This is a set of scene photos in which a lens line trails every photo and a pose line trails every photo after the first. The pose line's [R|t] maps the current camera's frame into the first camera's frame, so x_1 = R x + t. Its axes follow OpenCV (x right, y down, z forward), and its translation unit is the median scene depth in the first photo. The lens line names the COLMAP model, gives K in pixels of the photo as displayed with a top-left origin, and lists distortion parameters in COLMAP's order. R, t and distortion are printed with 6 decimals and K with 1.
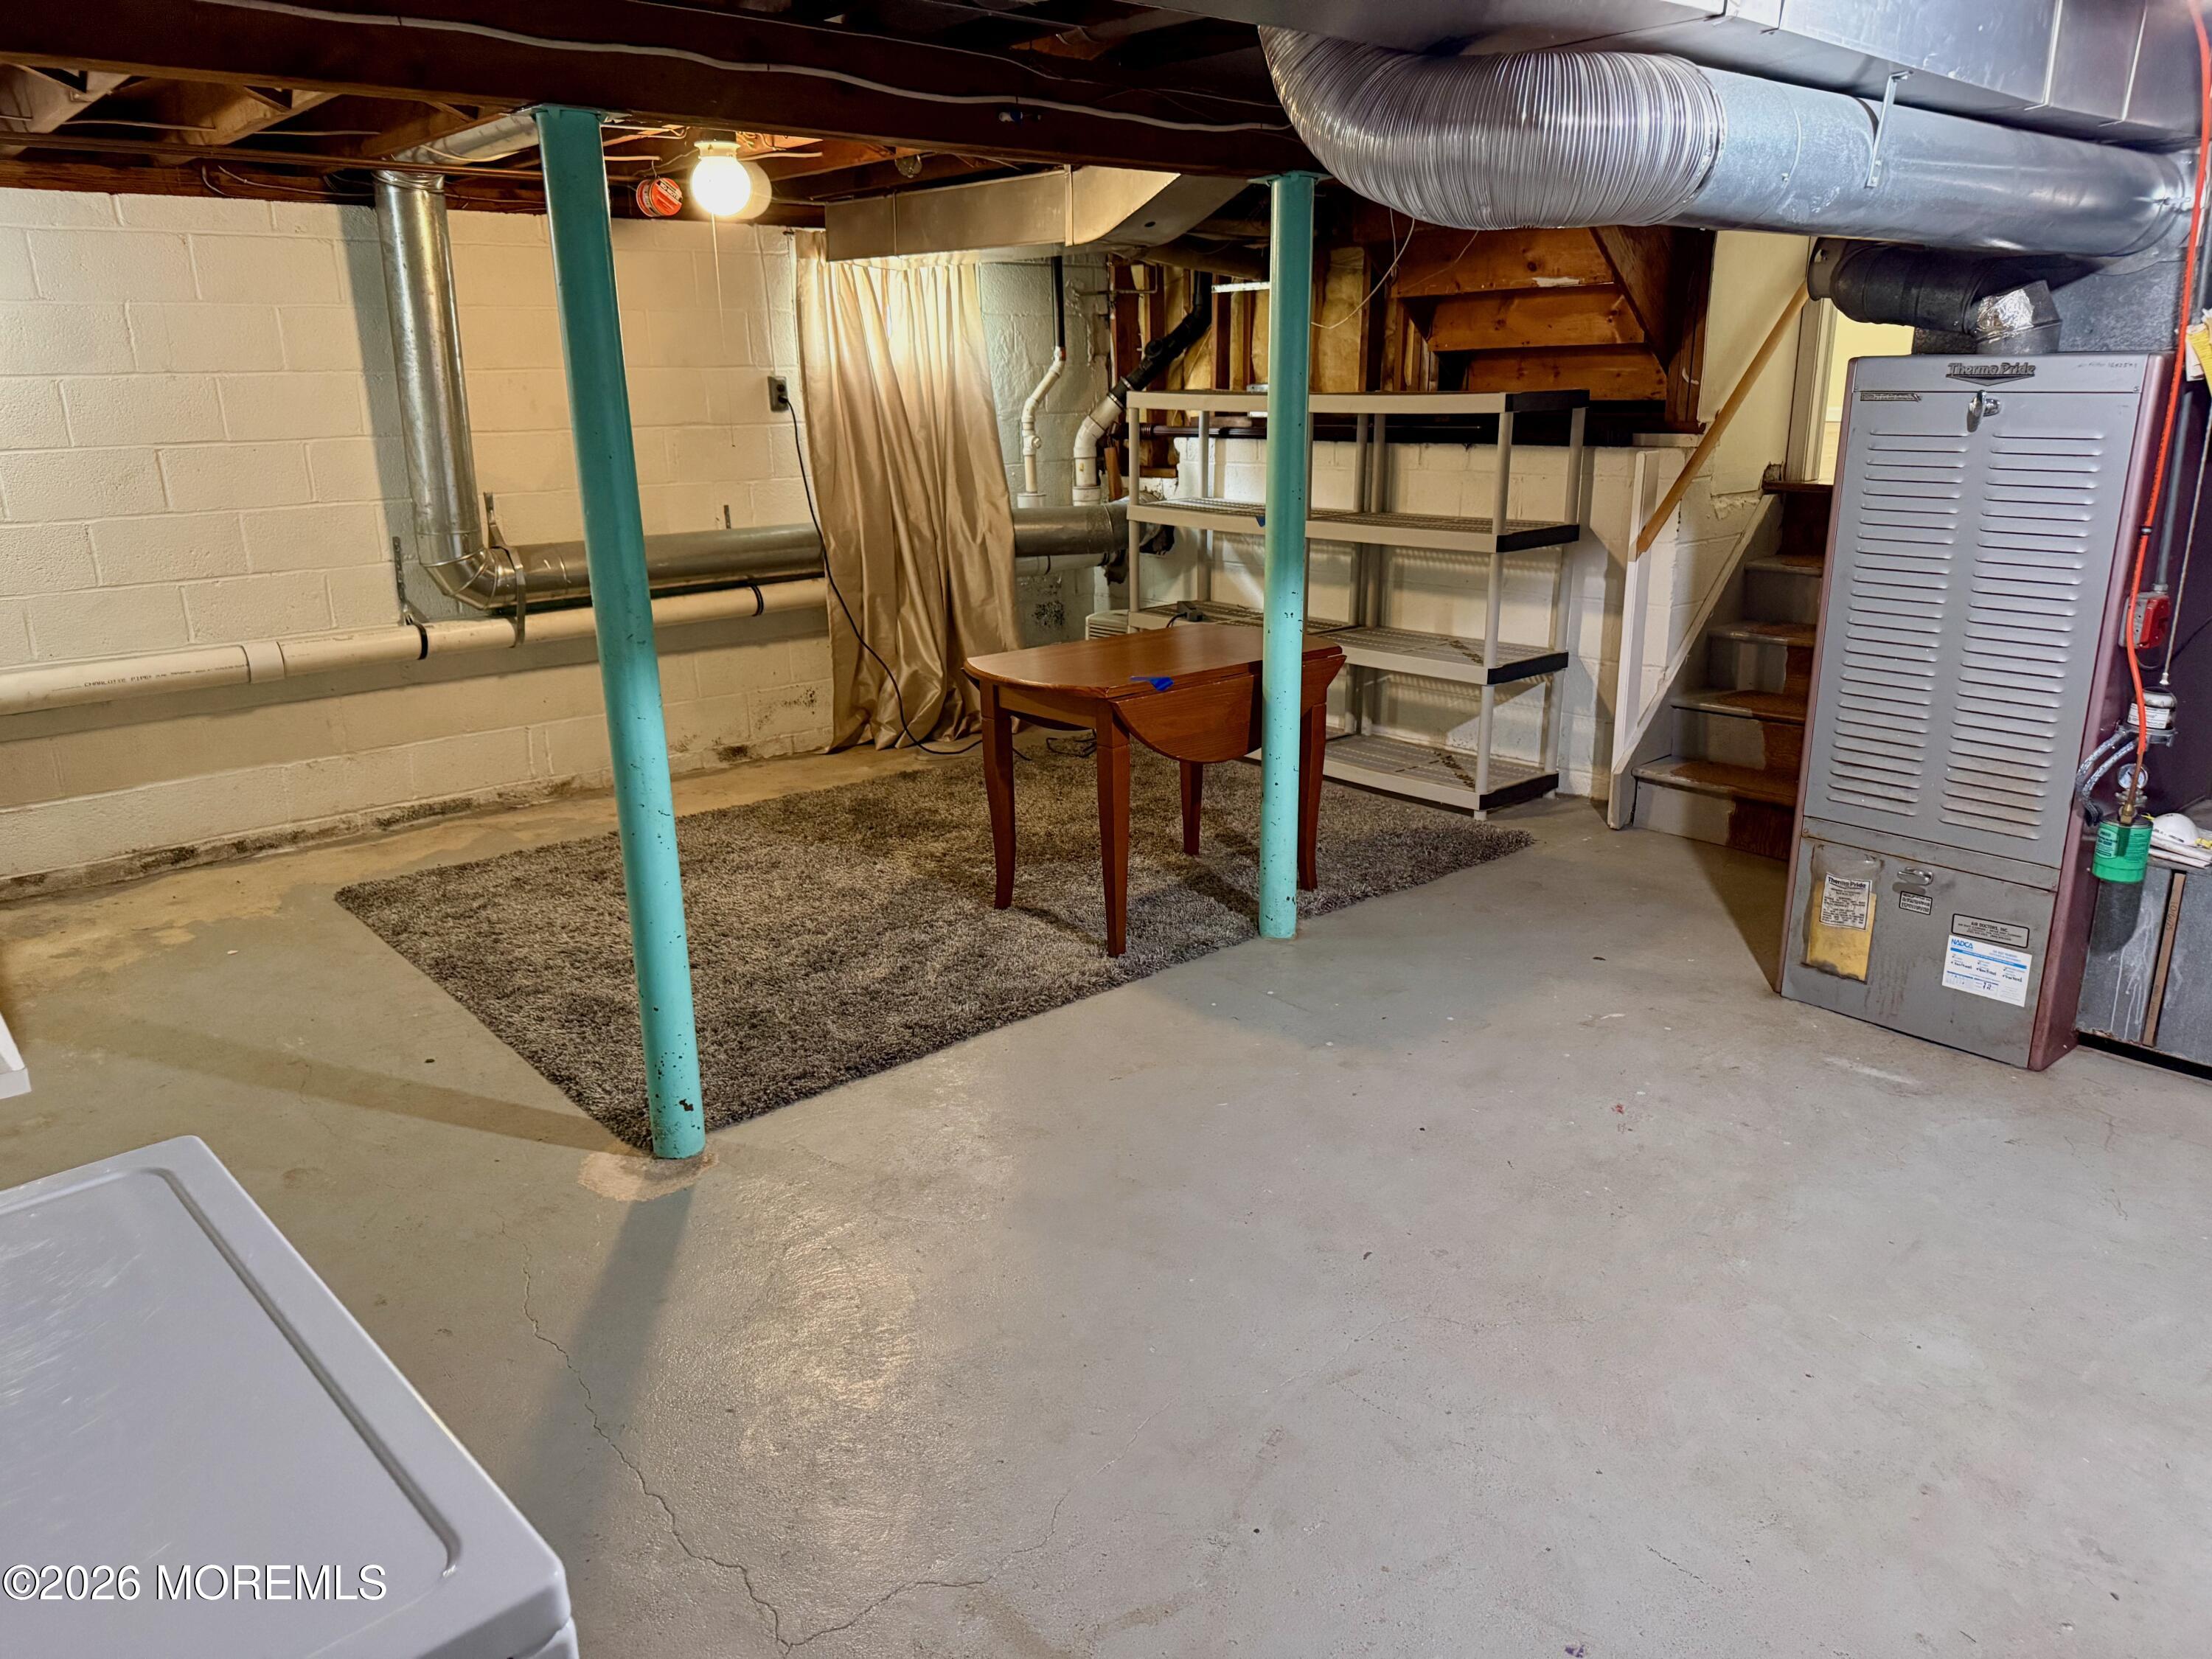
lens RADIAL K [[1547.7, 0, 1106.0], [0, 1547.7, 829.5], [0, 0, 1]] dist [0.006088, 0.002401]
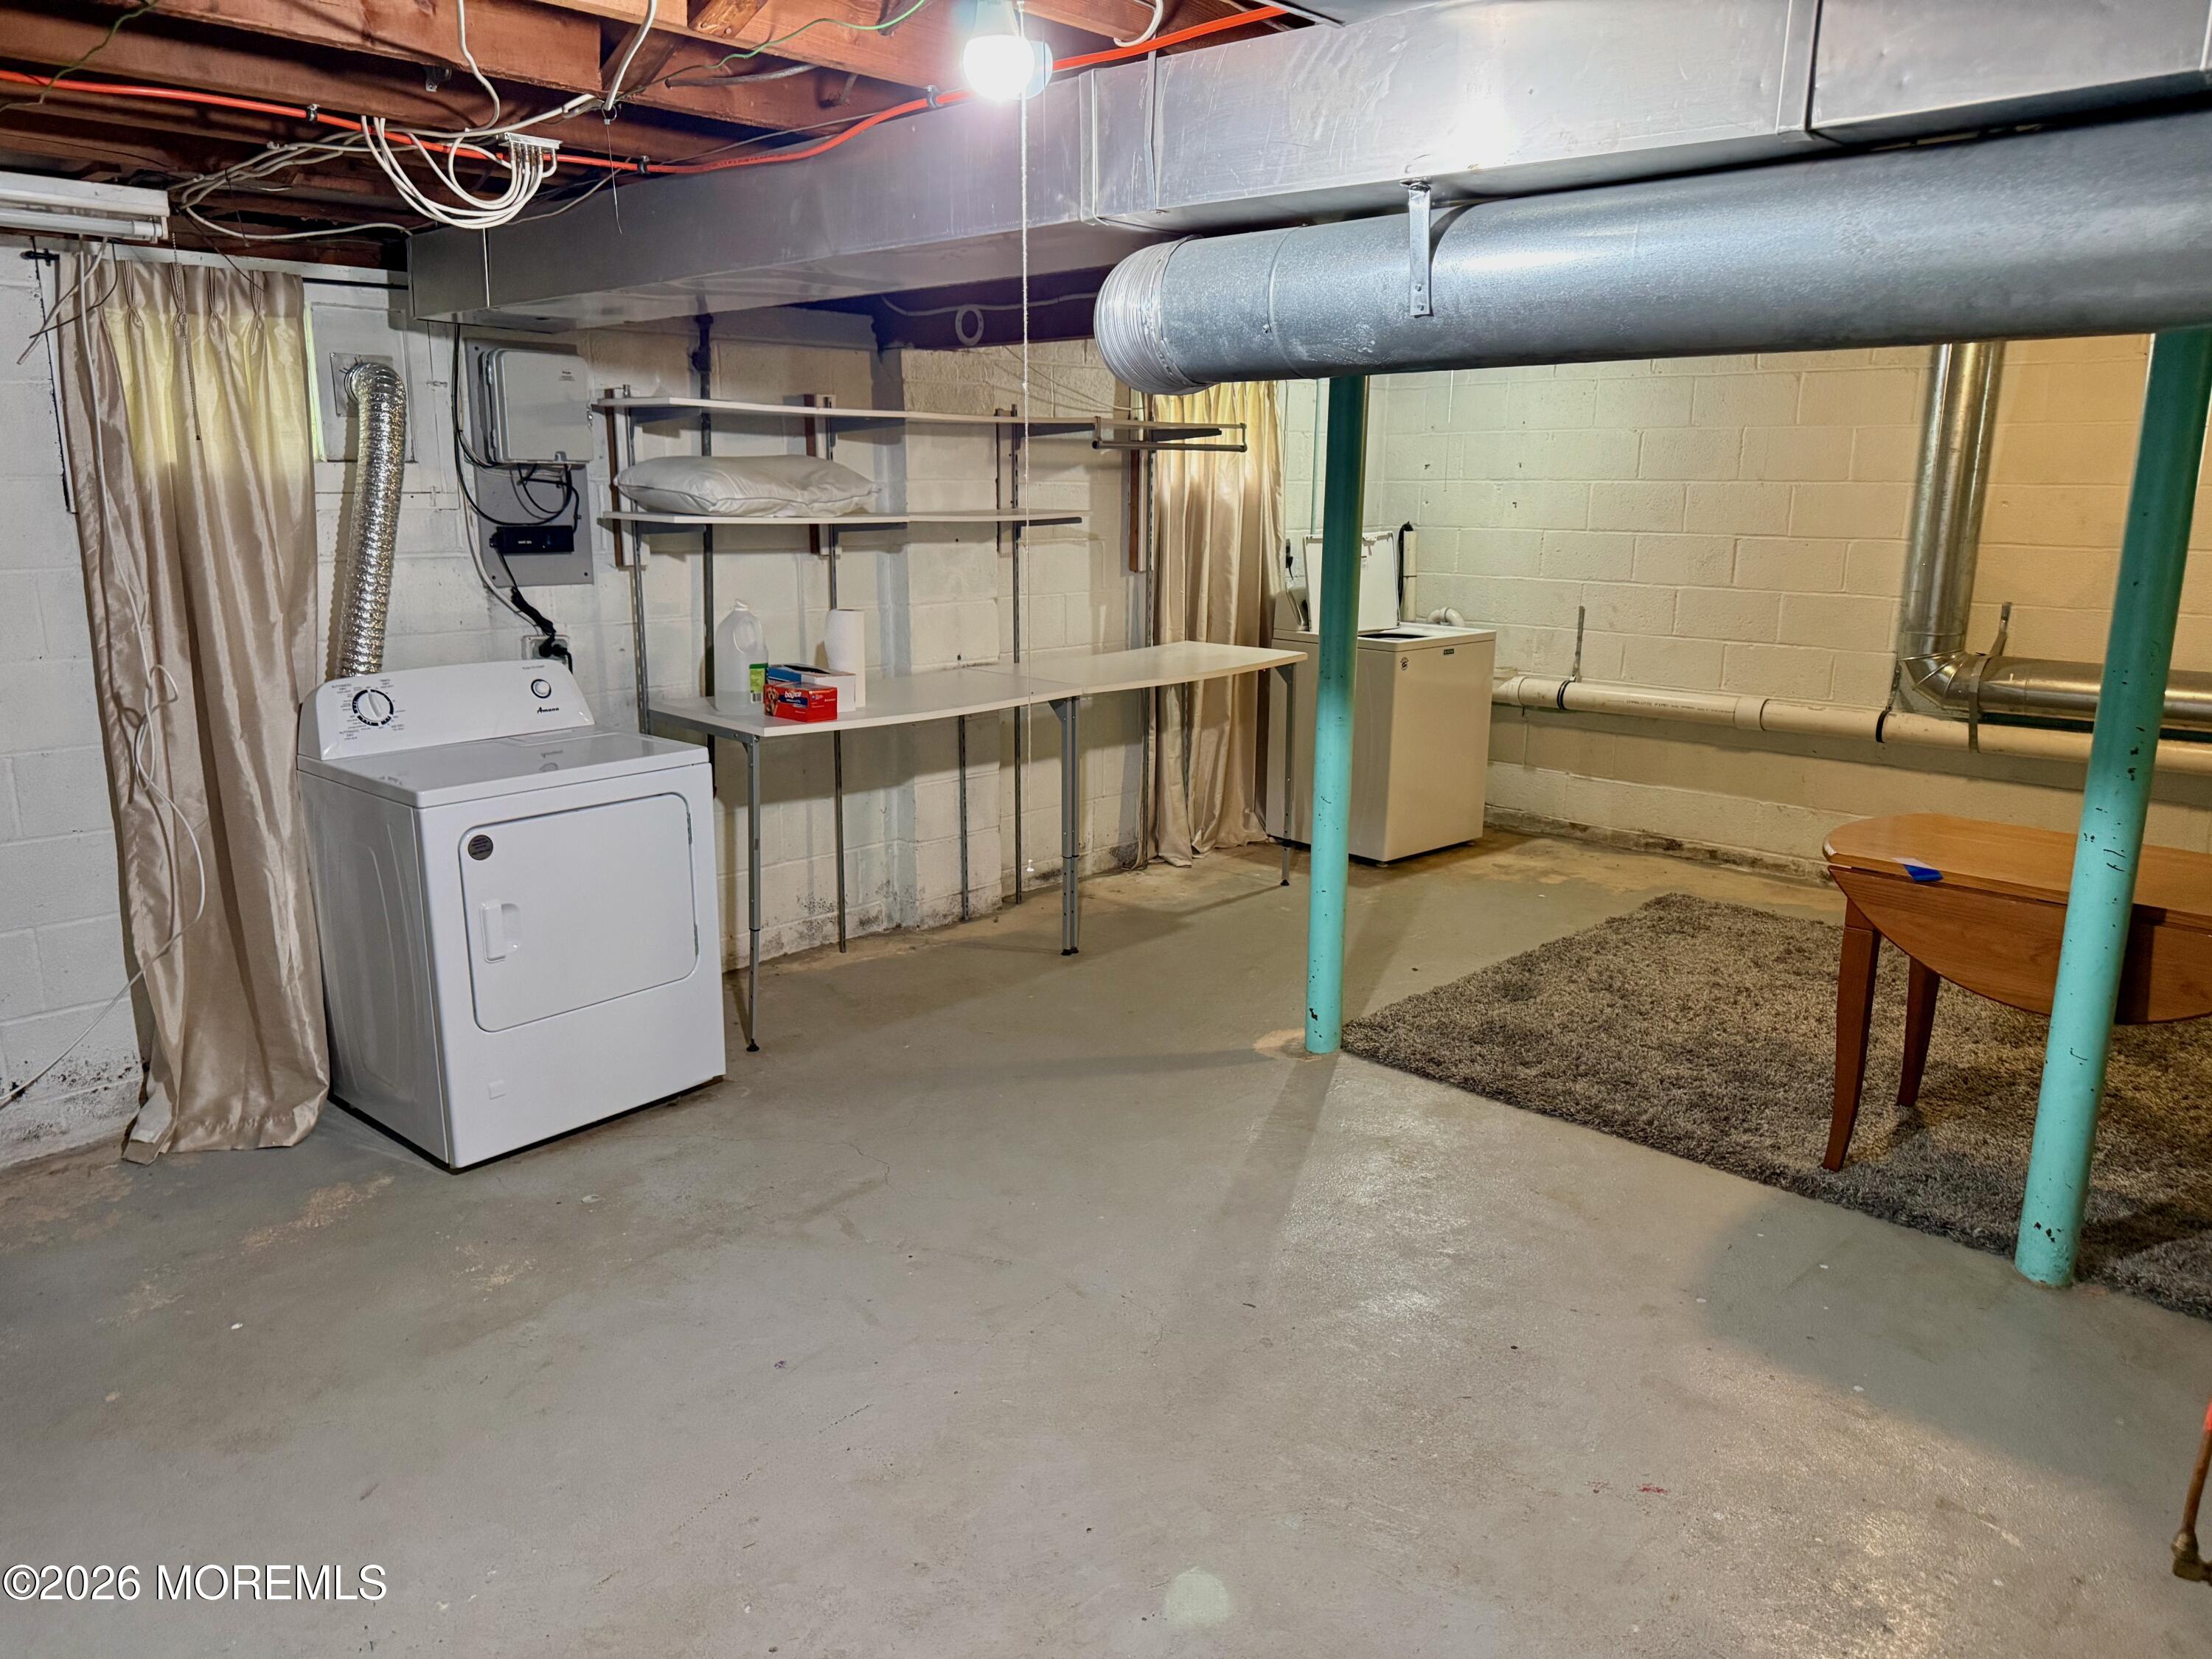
lens RADIAL K [[1547.7, 0, 1106.0], [0, 1547.7, 829.5], [0, 0, 1]] dist [0.006088, 0.002401]
pose [[0.077316, 0.239342, -0.967852, 0.627183], [-0.287989, 0.934739, 0.208148, -0.130796], [0.954508, 0.262637, 0.141198, 0.364591]]
